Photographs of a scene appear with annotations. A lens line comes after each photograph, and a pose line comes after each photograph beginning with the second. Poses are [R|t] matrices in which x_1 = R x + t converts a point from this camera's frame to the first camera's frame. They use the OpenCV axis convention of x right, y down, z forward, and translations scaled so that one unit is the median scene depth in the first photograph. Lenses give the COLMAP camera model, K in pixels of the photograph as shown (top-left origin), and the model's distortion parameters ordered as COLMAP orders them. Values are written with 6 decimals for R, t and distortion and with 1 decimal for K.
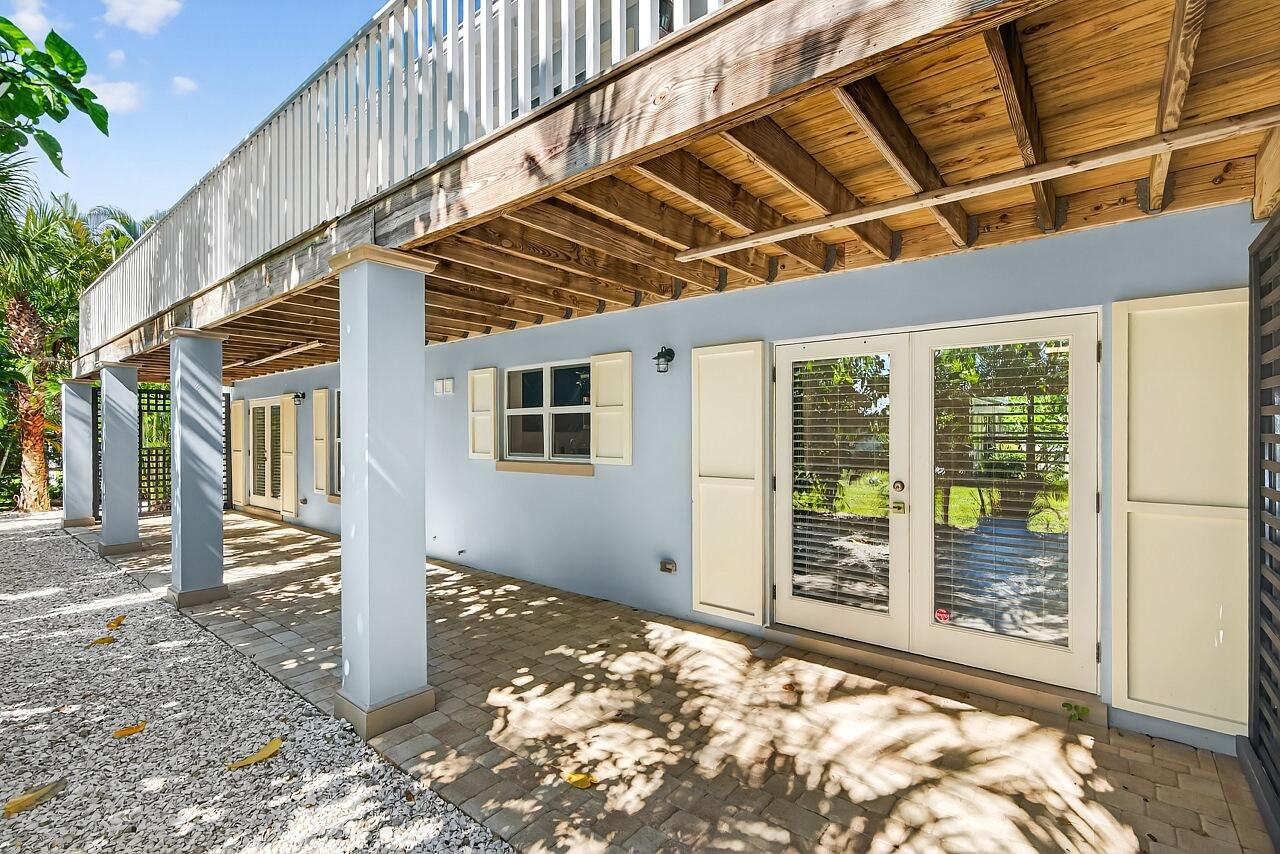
lens RADIAL K [[574.3, 0, 642.4], [0, 574.3, 430.5], [0, 0, 1]] dist [-0.000460, 0.000081]
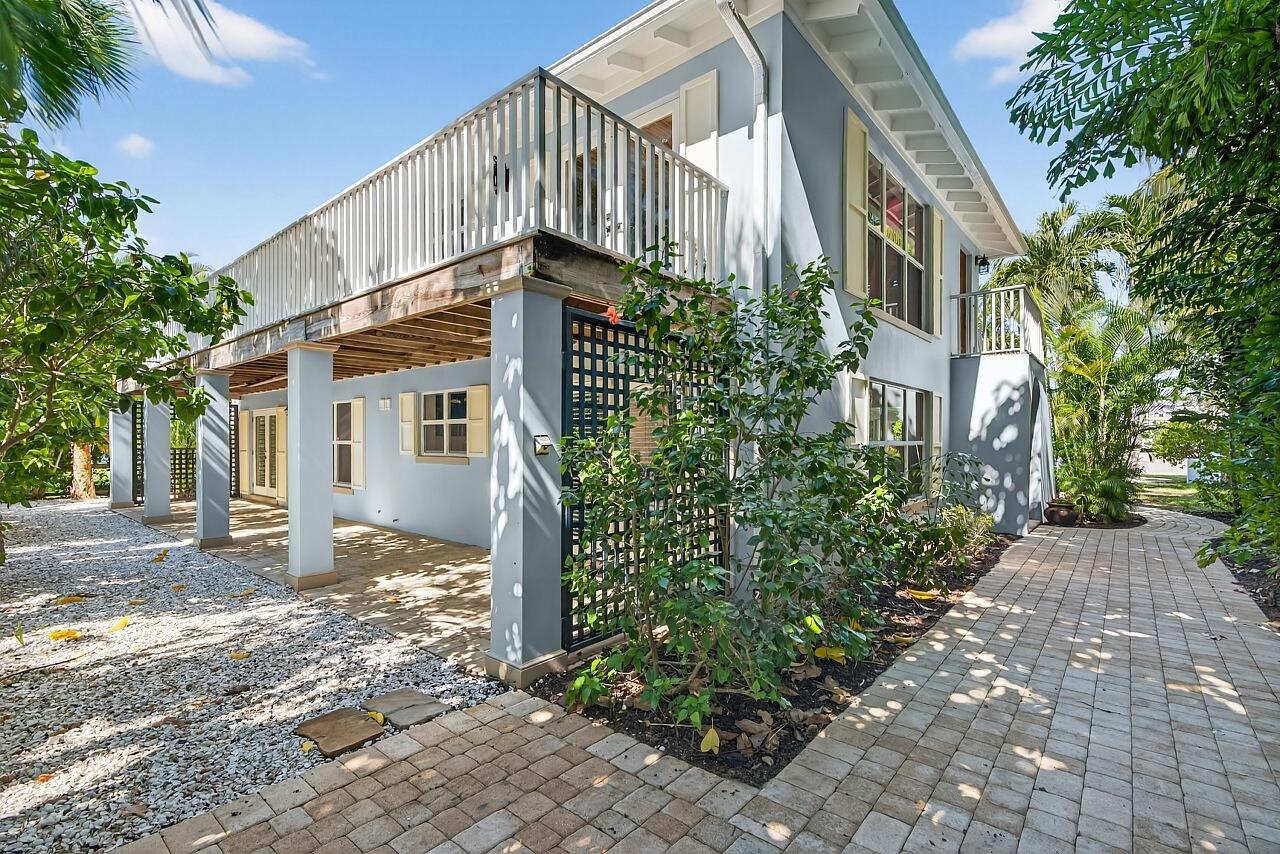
lens RADIAL K [[583.3, 0, 640.5], [0, 583.3, 438.4], [0, 0, 1]] dist [0.001531, 0.000631]
pose [[0.999692, 0.004049, -0.024497, 0.349846], [-0.003990, 0.999989, 0.002446, 0.002295], [0.024507, -0.002347, 0.999697, -0.460805]]
